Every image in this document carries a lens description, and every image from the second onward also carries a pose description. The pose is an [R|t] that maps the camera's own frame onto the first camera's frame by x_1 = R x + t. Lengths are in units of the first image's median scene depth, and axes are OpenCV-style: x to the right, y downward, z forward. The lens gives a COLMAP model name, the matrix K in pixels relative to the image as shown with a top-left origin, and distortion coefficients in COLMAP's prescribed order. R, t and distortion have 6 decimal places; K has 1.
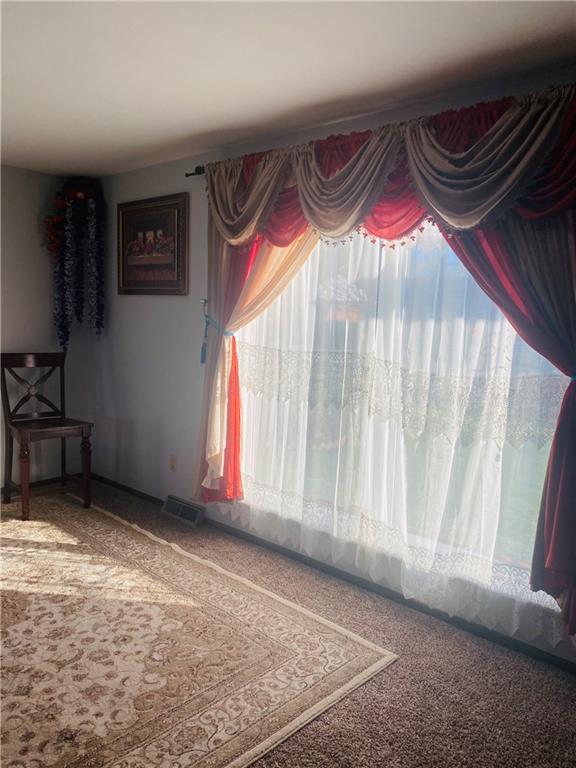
lens RADIAL K [[599.0, 0, 285.6], [0, 599.0, 386.8], [0, 0, 1]] dist [0.051782, -0.028480]
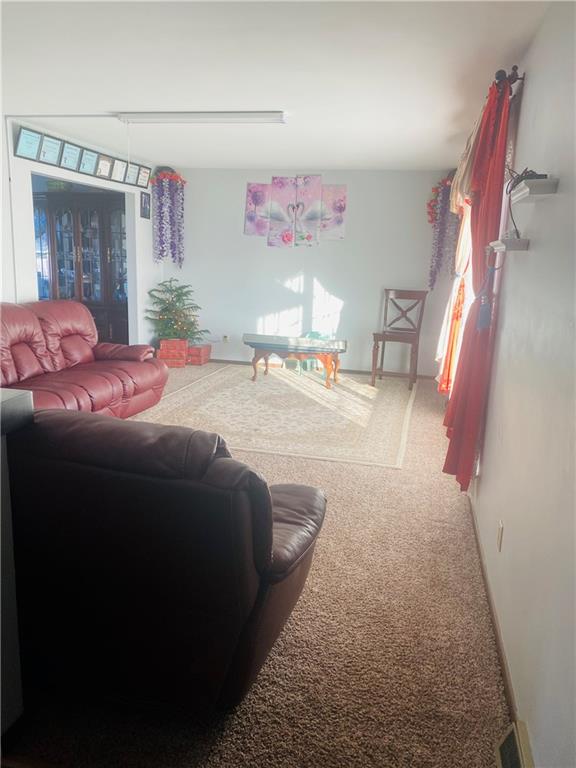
lens RADIAL K [[599.0, 0, 286.6], [0, 599.0, 386.7], [0, 0, 1]] dist [0.051782, -0.028480]
pose [[0.497866, 0.178946, -0.848591, 1.311883], [-0.141807, 0.982109, 0.123903, 0.070633], [0.855582, 0.058649, 0.514335, -0.104657]]
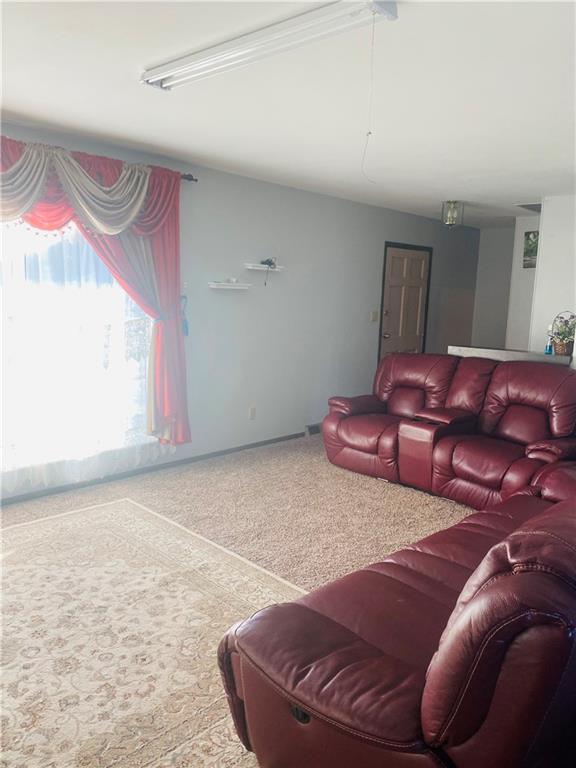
lens RADIAL K [[599.0, 0, 284.8], [0, 599.0, 381.9], [0, 0, 1]] dist [0.051782, -0.028480]
pose [[0.007811, -0.168017, 0.985753, -1.297597], [0.116845, 0.979184, 0.165972, -0.075238], [-0.993119, 0.113883, 0.027281, 0.482057]]
